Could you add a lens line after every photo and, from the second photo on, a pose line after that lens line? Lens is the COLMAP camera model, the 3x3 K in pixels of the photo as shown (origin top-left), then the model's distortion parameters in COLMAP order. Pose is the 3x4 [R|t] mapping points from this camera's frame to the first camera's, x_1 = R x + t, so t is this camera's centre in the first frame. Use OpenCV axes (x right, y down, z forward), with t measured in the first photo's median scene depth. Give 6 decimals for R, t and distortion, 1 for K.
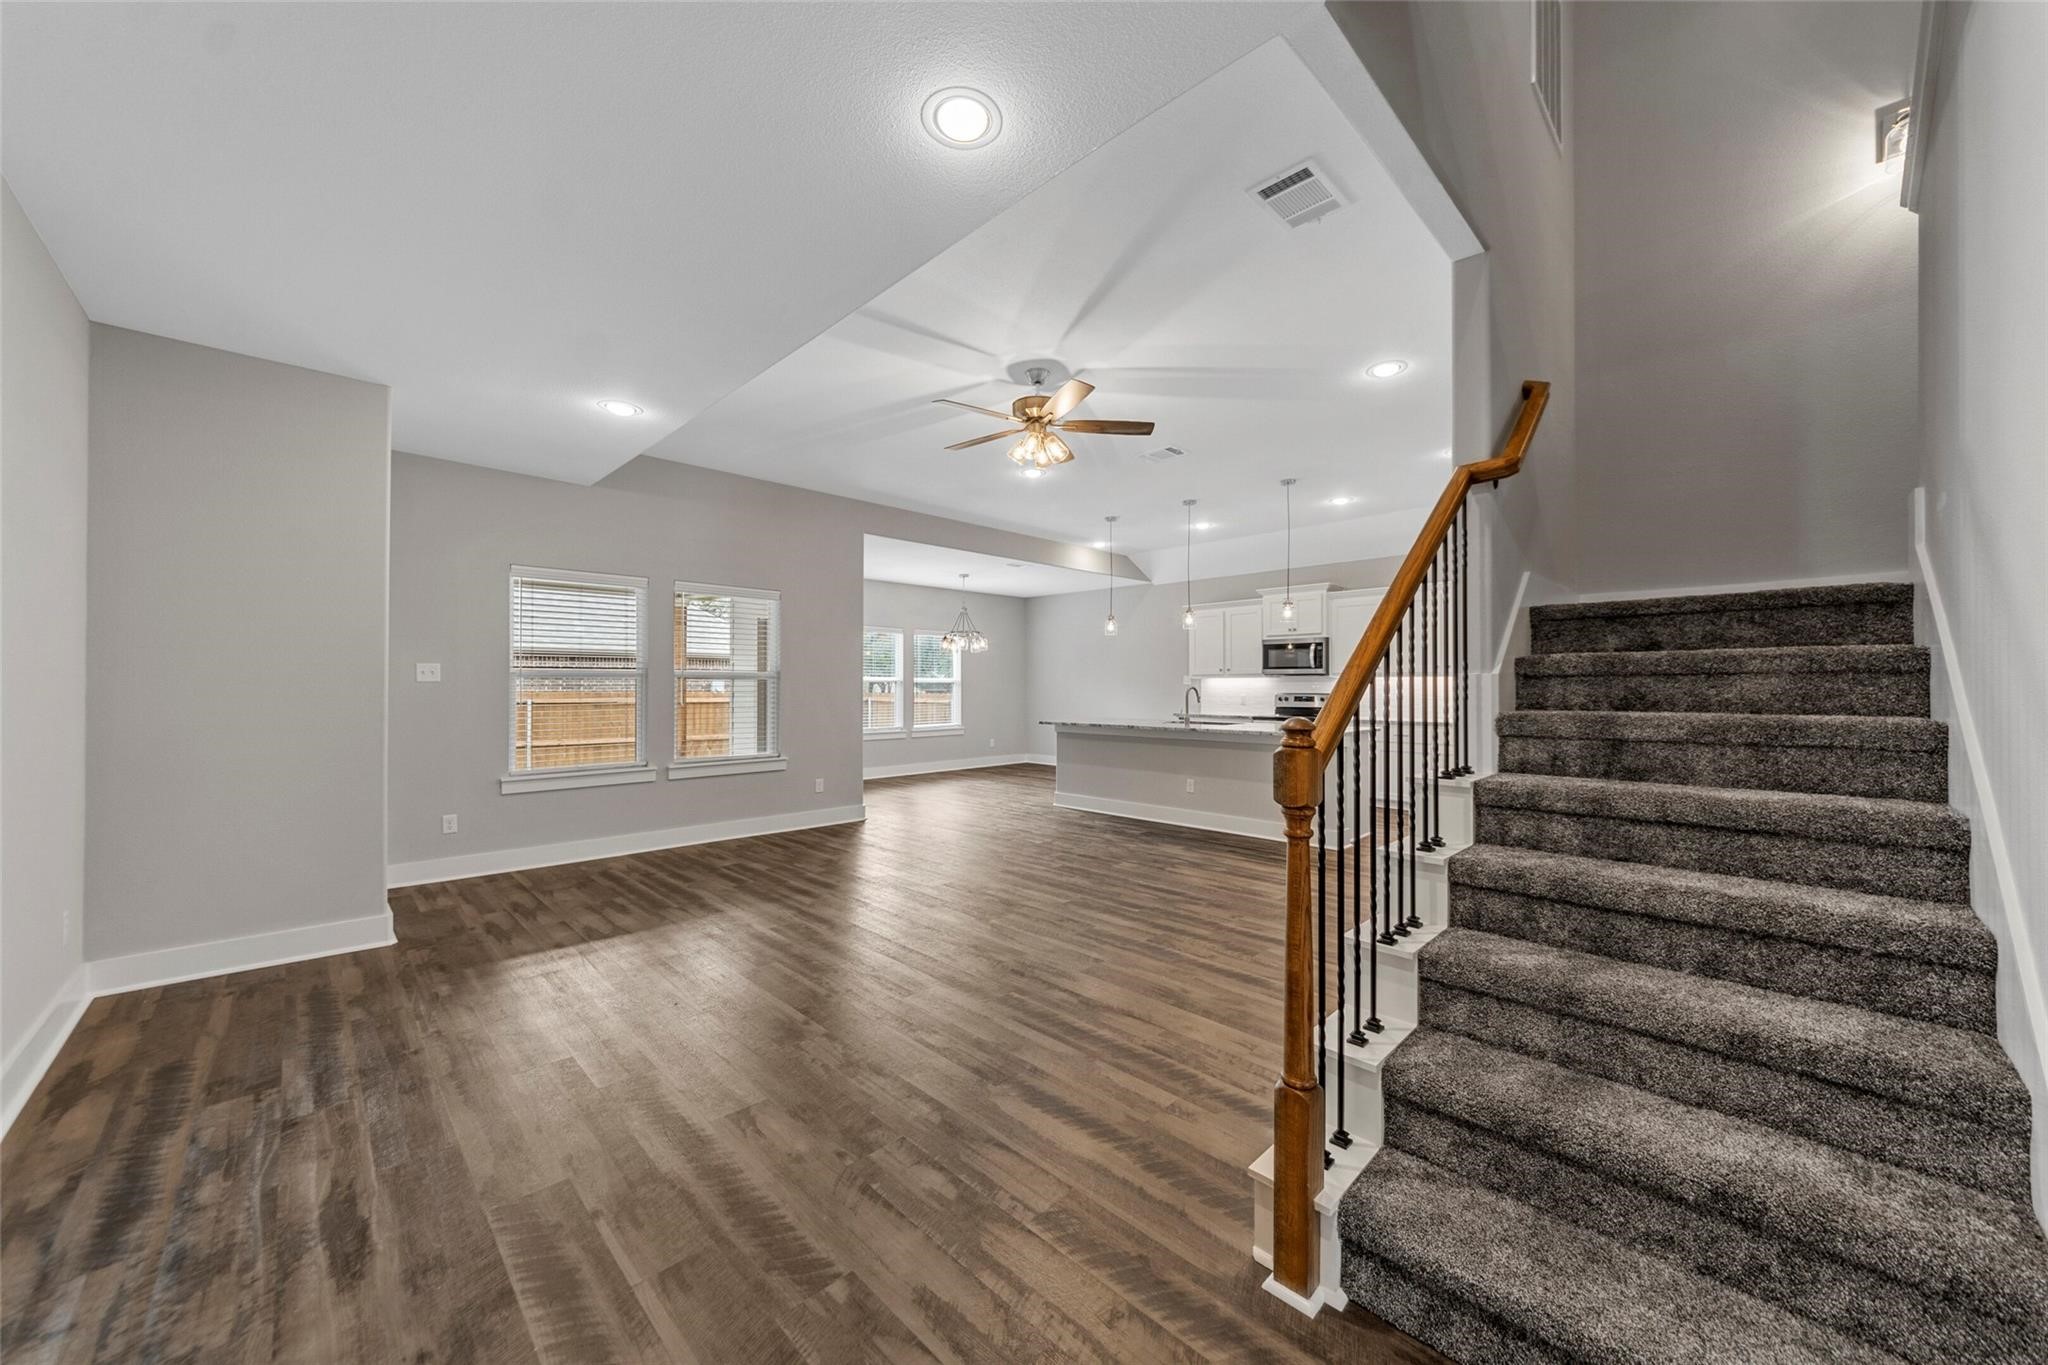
lens RADIAL K [[742.3, 0, 1043.4], [0, 742.3, 674.8], [0, 0, 1]] dist [-0.003034, -0.000240]
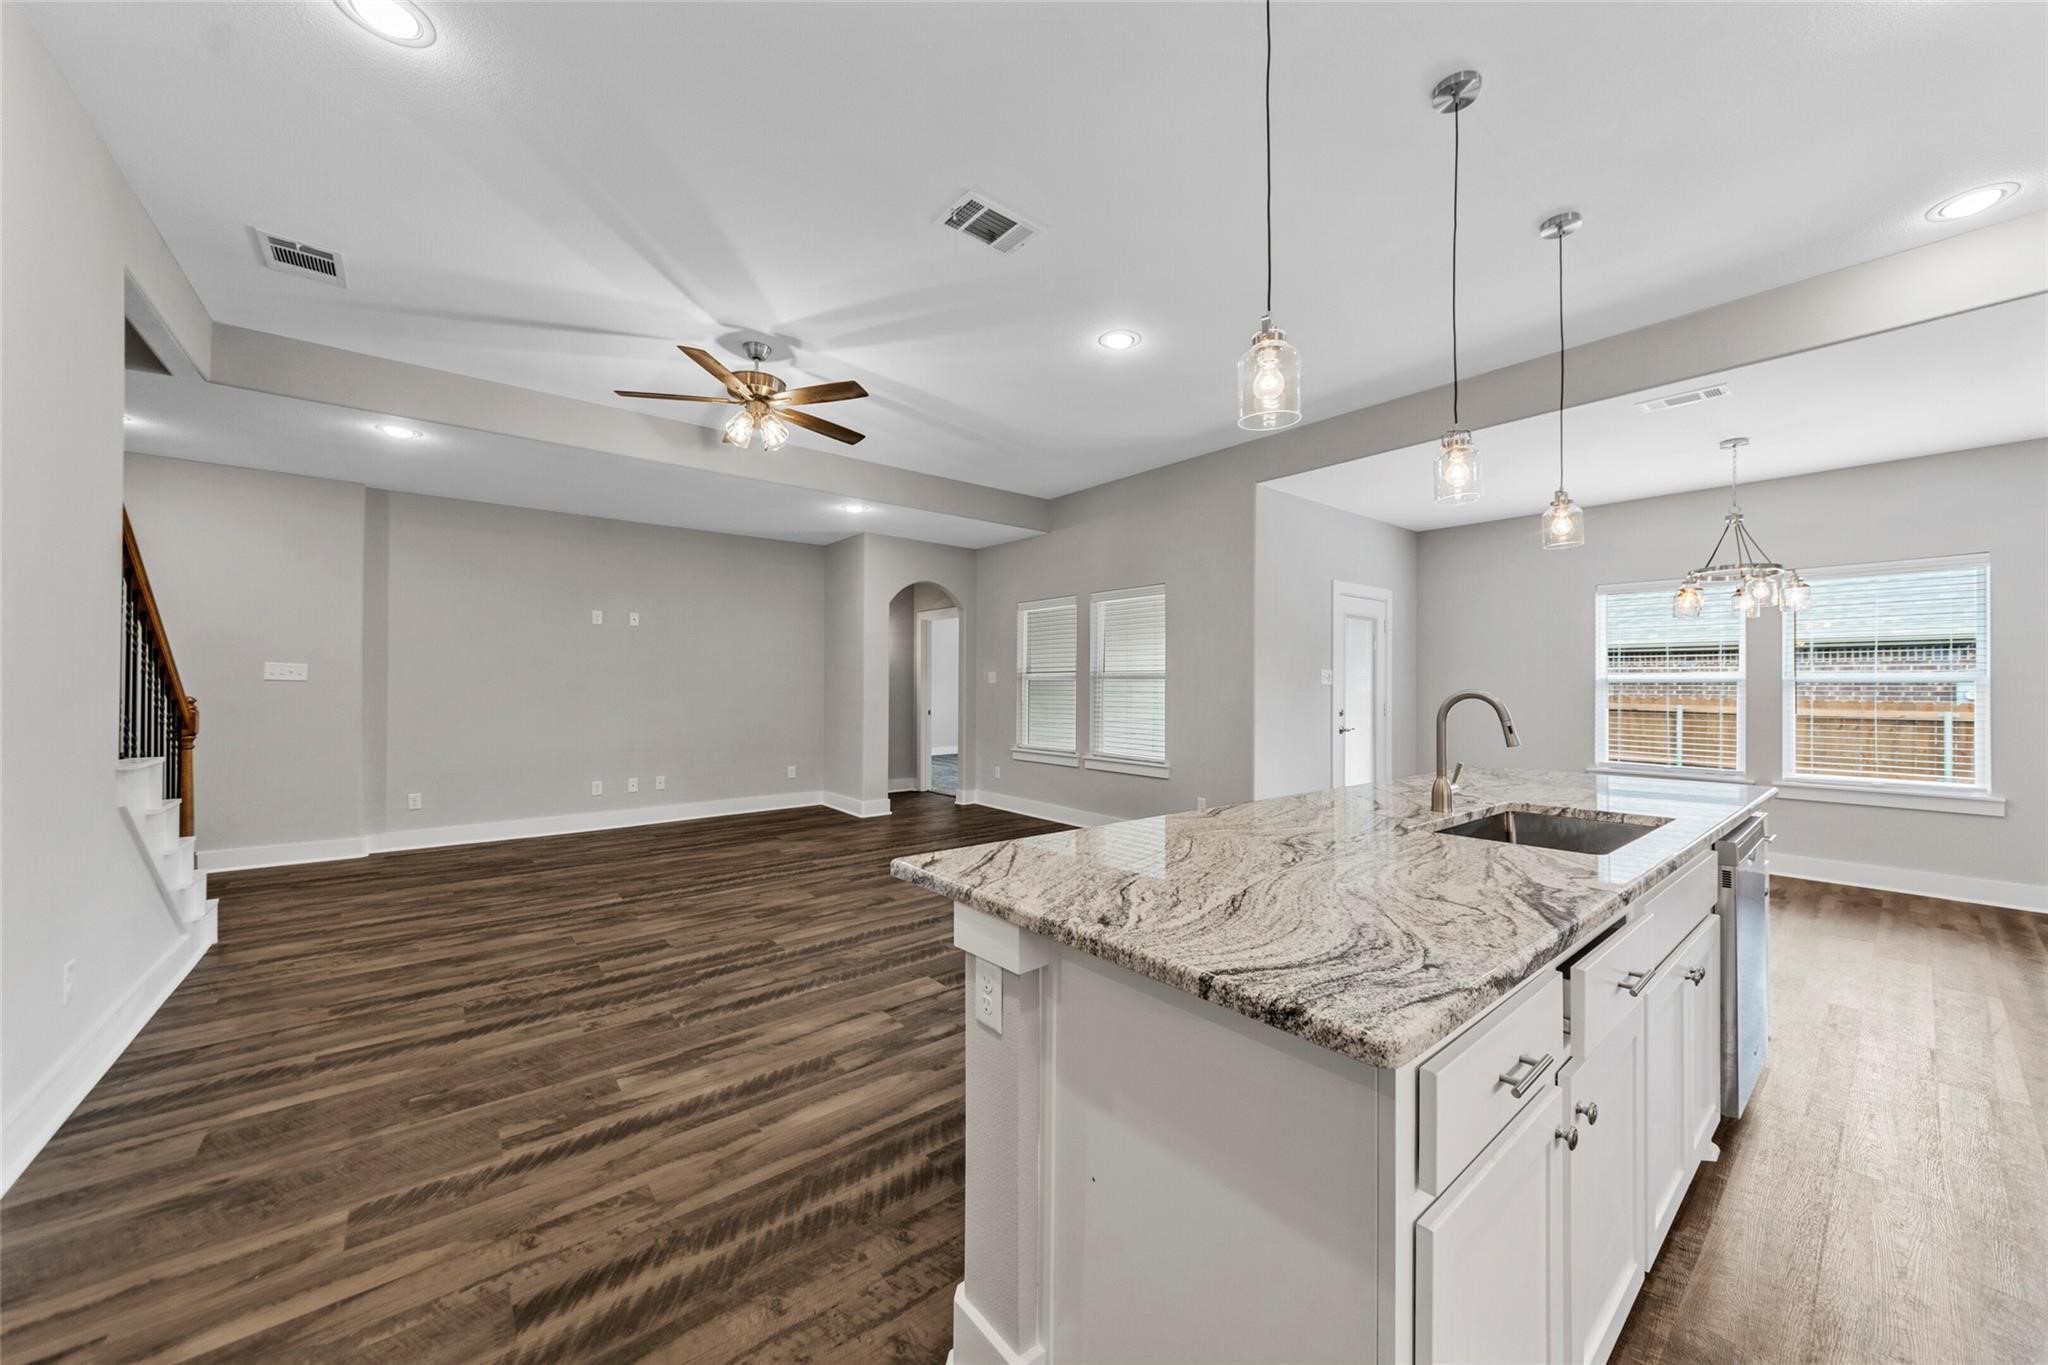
lens RADIAL K [[731.7, 0, 1039.0], [0, 731.7, 683.0], [0, 0, 1]] dist [-0.002978, -0.000207]
pose [[-0.097888, -0.005786, -0.995181, 0.907961], [0.008187, 0.999945, -0.006619, 0.022655], [0.995164, -0.008796, -0.097835, 1.515045]]
